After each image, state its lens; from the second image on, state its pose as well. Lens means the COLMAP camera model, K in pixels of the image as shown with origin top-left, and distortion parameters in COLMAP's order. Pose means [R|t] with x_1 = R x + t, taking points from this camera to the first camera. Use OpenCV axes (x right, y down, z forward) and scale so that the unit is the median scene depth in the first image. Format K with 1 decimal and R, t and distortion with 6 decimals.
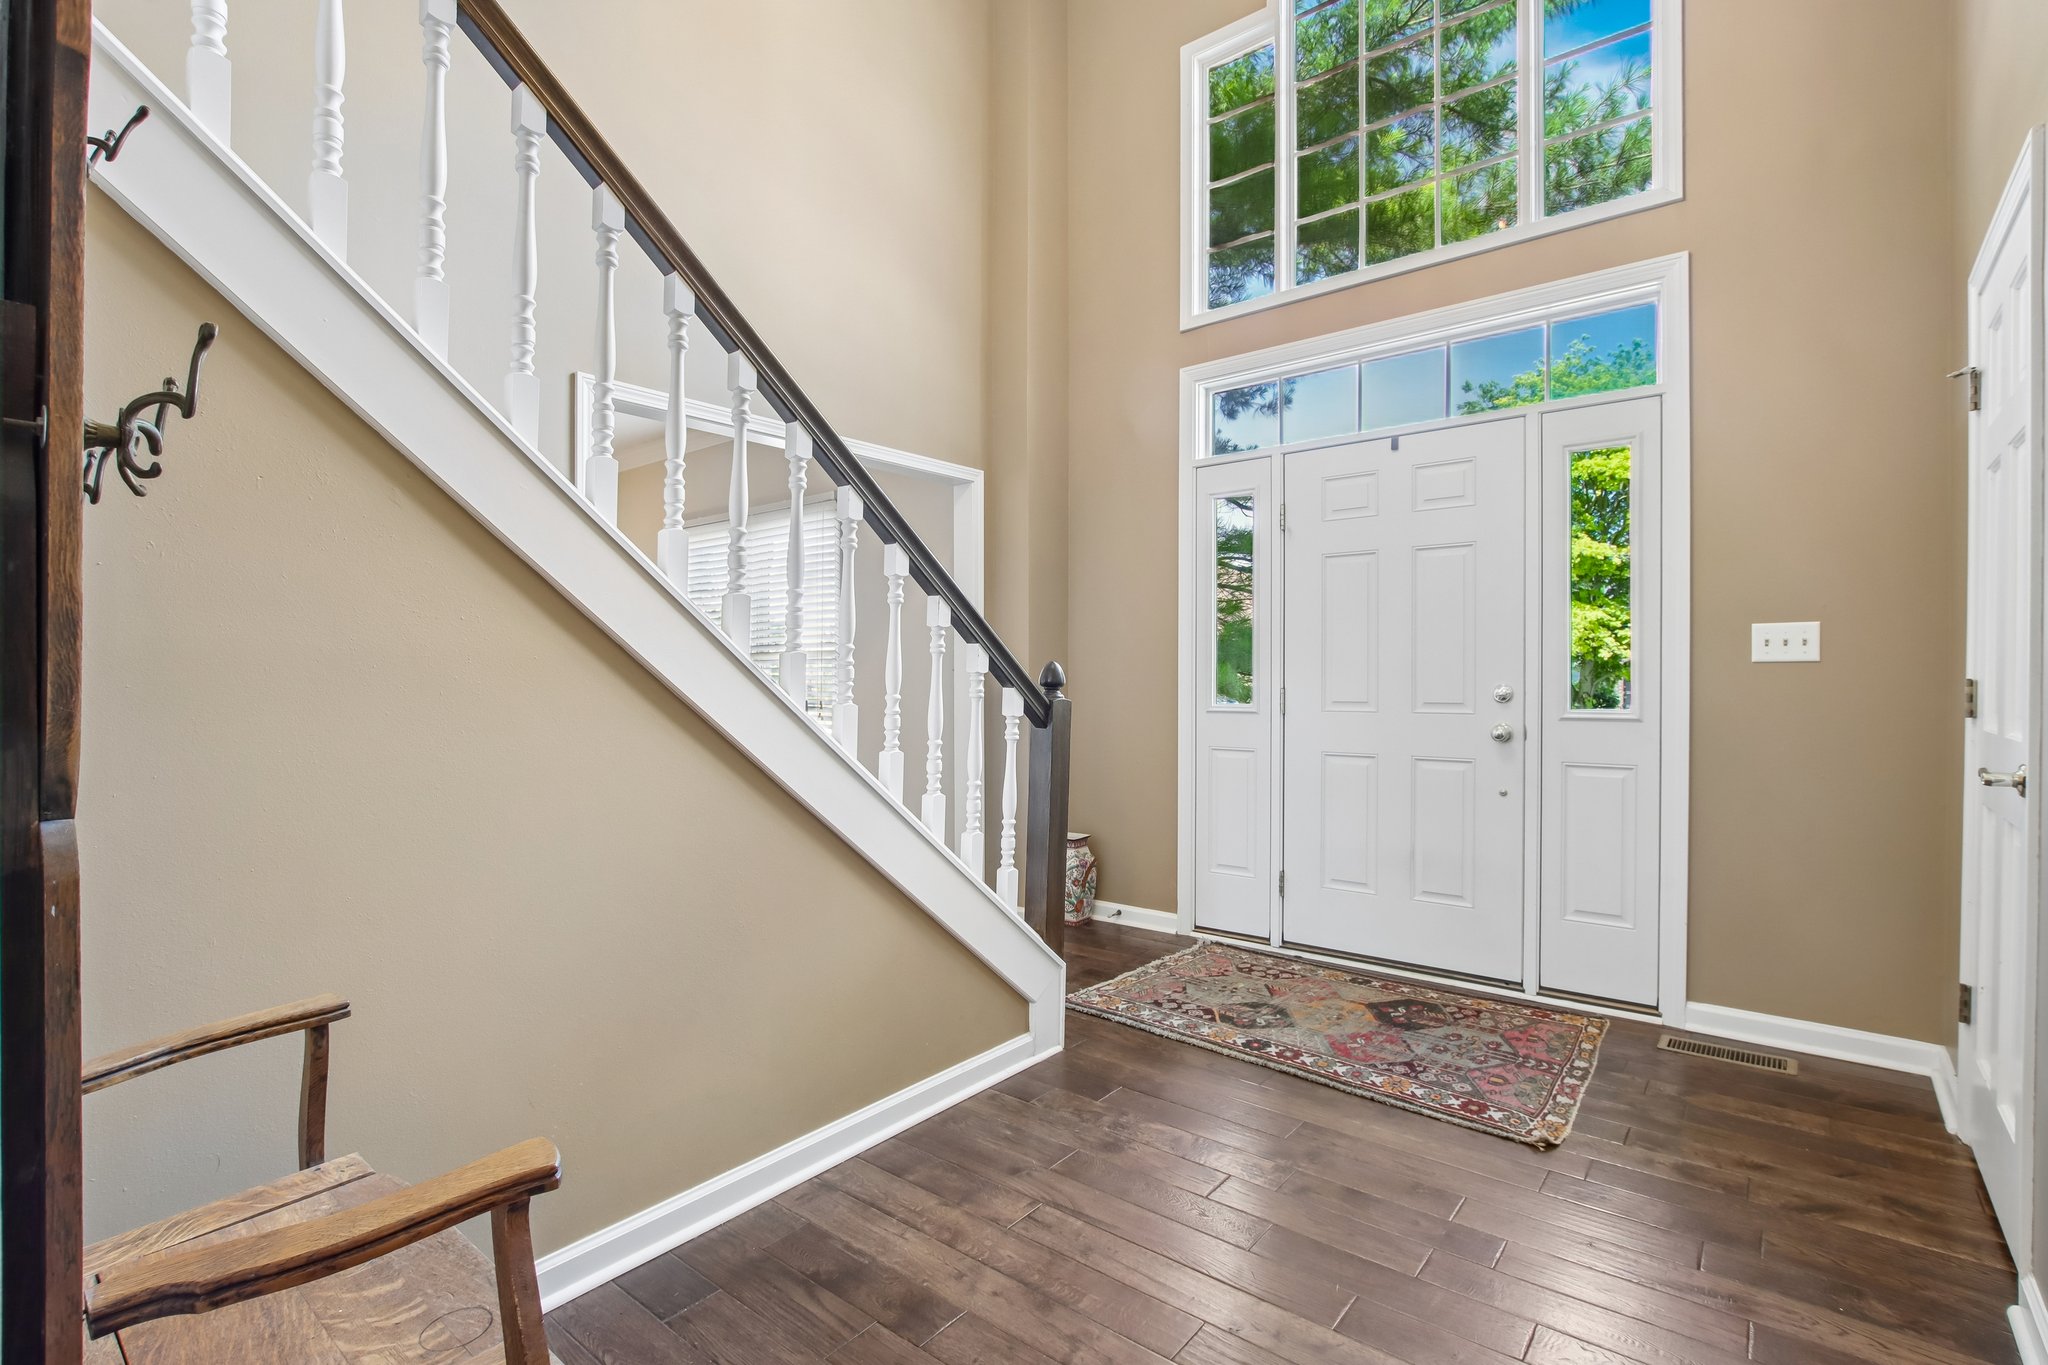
lens RADIAL K [[960.9, 0, 1028.4], [0, 960.9, 687.0], [0, 0, 1]] dist [-0.036140, 0.004653]
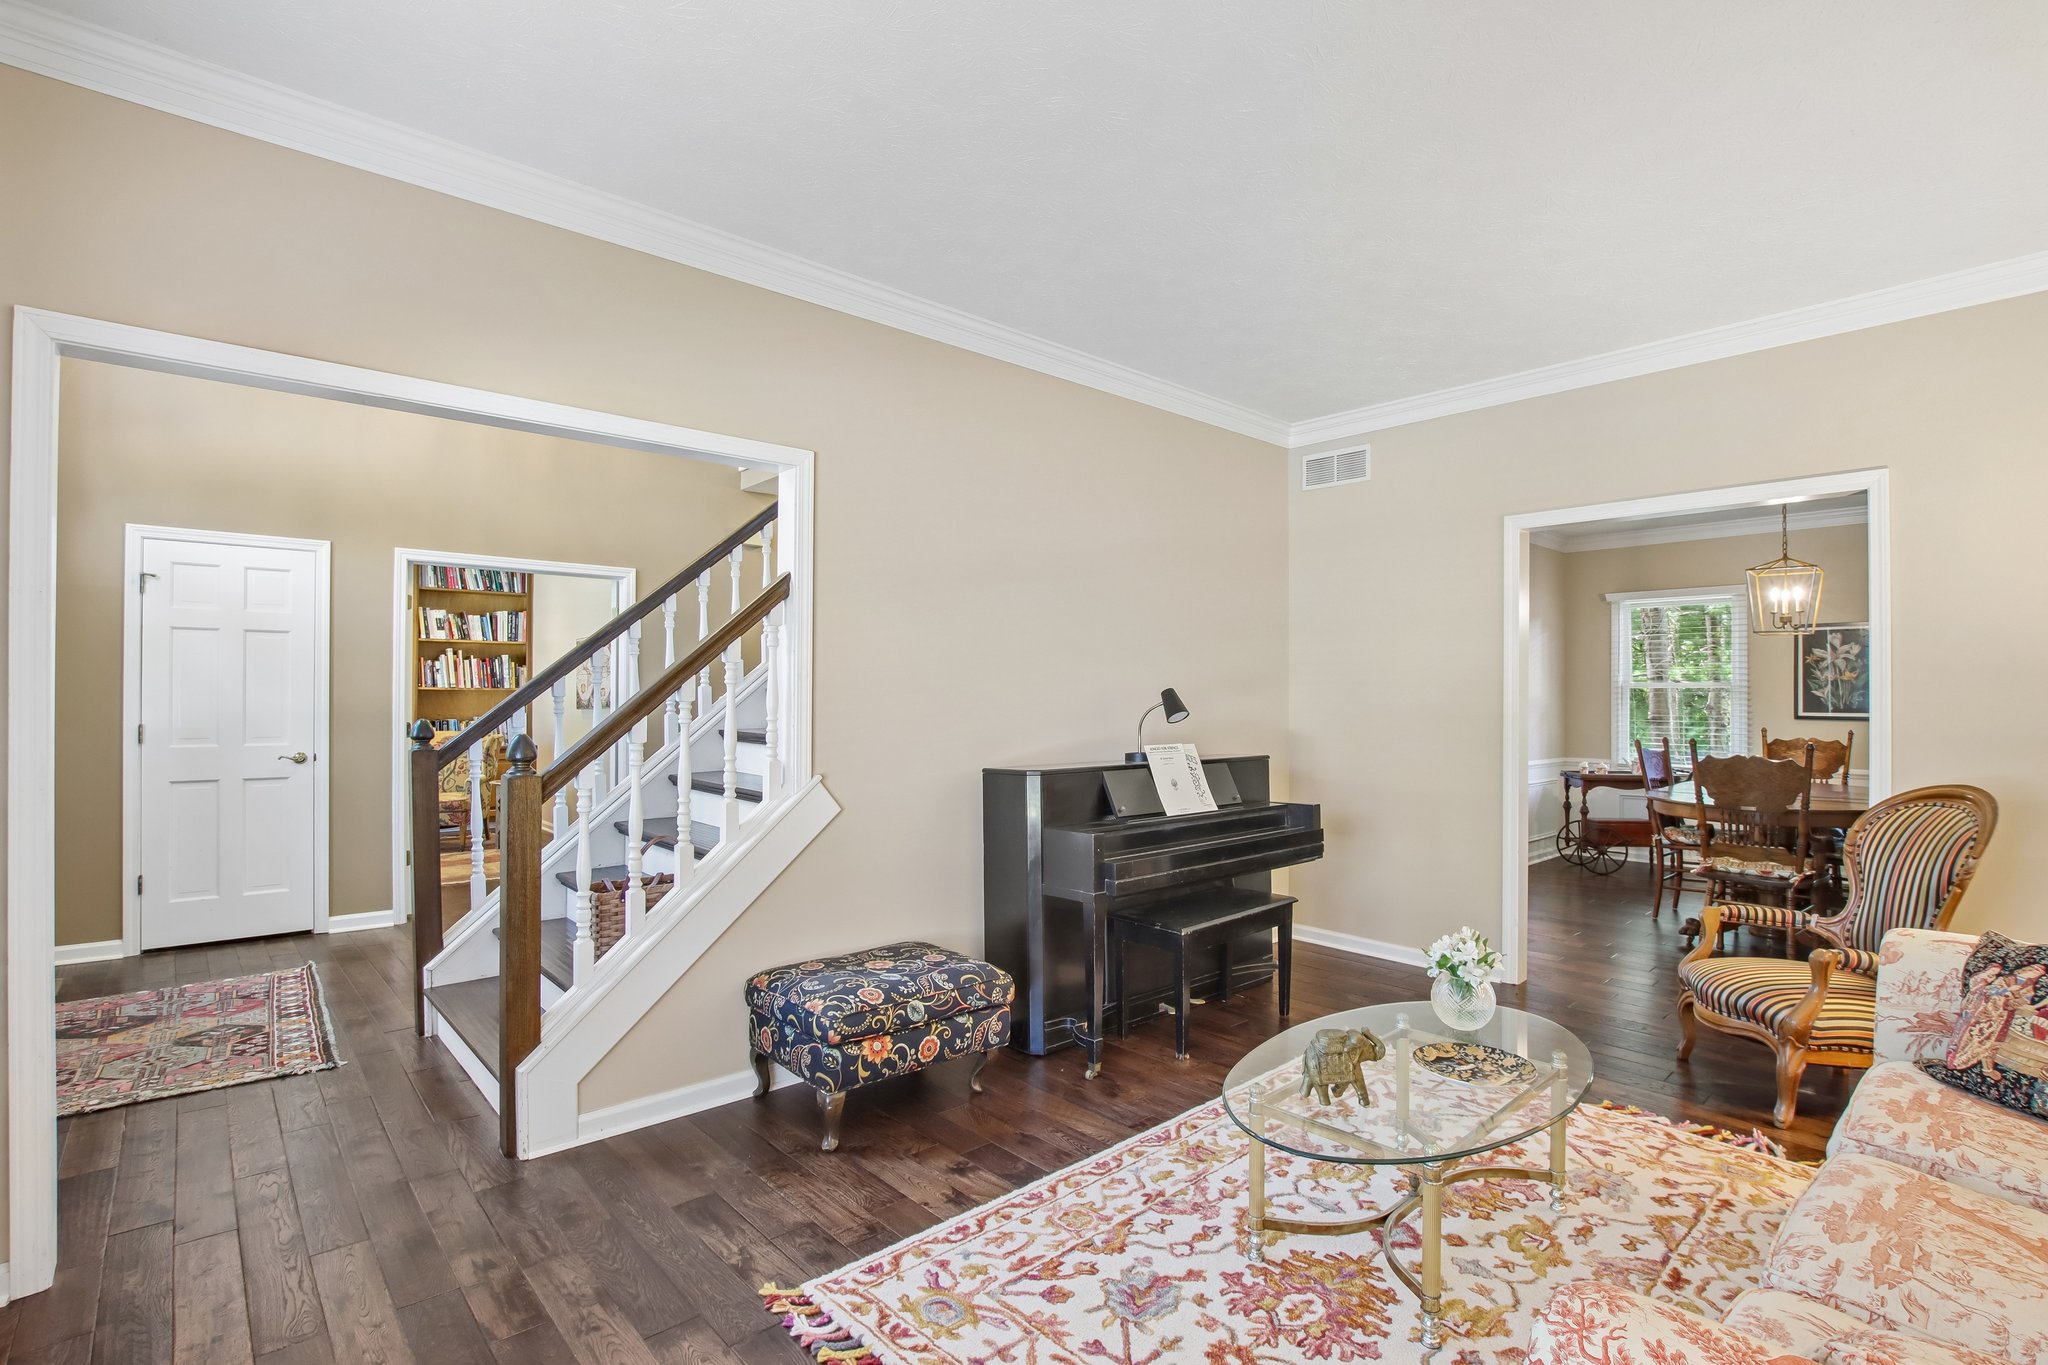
lens RADIAL K [[960.9, 0, 1026.7], [0, 960.9, 692.9], [0, 0, 1]] dist [-0.036140, 0.004653]
pose [[-0.987585, -0.001546, 0.157079, -0.903571], [-0.000350, 0.999971, 0.007643, -0.068130], [-0.157086, 0.007493, -0.987557, 2.010668]]
